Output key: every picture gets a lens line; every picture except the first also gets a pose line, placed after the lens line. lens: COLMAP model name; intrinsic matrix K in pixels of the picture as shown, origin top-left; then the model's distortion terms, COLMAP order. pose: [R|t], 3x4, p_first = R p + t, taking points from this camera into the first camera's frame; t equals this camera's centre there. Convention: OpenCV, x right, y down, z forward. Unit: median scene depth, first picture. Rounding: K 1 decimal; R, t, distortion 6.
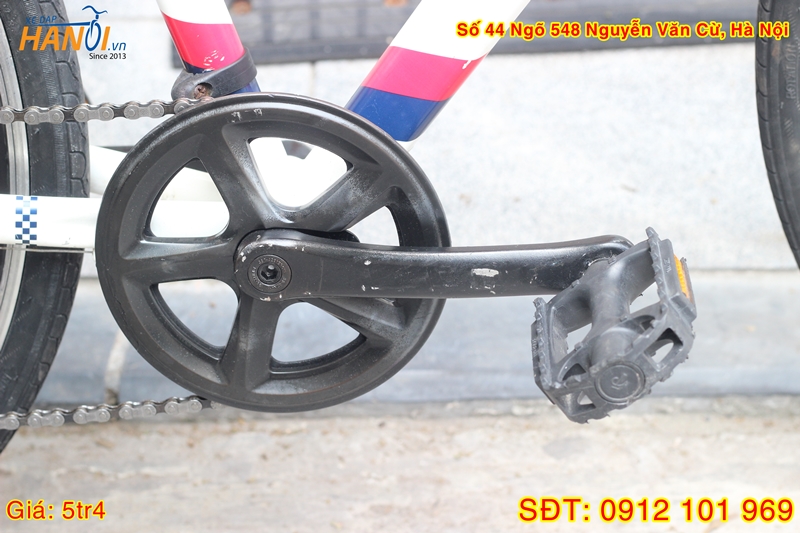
lens RADIAL K [[1859.7, 0, 415.8], [0, 1859.7, 190.5], [0, 0, 1]] dist [-0.078510, 0.000000]
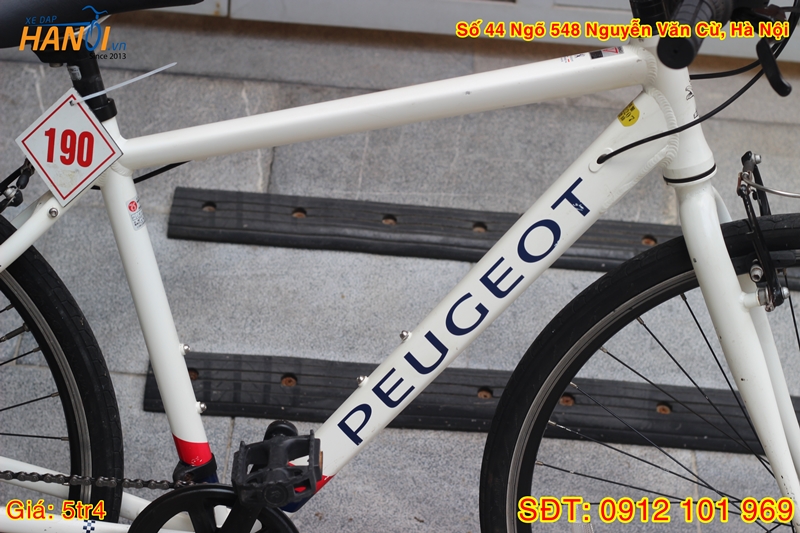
lens RADIAL K [[1859.7, 0, 398.0], [0, 1859.7, 269.1], [0, 0, 1]] dist [-0.078510, 0.000000]
pose [[0.992157, 0.109267, 0.060700, -0.030068], [-0.105264, 0.992275, -0.065650, -0.123037], [-0.067404, 0.058746, 0.995995, -0.711749]]
